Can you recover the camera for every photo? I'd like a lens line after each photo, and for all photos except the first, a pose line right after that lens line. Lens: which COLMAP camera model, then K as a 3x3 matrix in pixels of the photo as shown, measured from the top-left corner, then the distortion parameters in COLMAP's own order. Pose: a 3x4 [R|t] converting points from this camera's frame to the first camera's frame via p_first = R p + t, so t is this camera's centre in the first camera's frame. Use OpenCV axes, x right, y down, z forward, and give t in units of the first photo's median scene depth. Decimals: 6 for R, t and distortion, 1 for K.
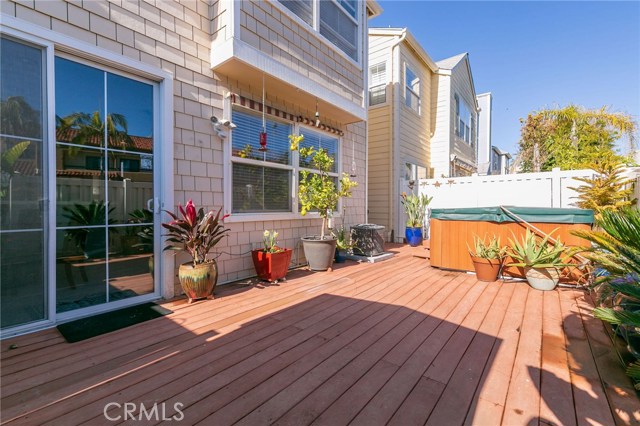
lens RADIAL K [[278.2, 0, 320.5], [0, 278.2, 210.5], [0, 0, 1]] dist [0.001252, 0.000438]
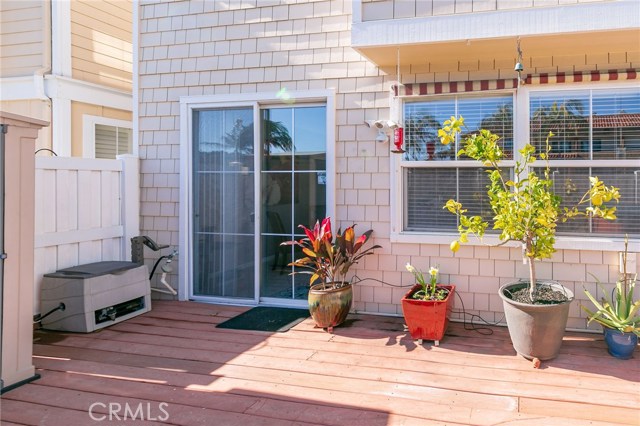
lens RADIAL K [[277.7, 0, 322.9], [0, 277.7, 200.9], [0, 0, 1]] dist [-0.001583, -0.000169]
pose [[0.508317, 0.001243, -0.861169, 0.385075], [-0.026222, 0.999558, -0.014035, -0.090269], [0.860771, 0.029716, 0.508125, 0.576608]]
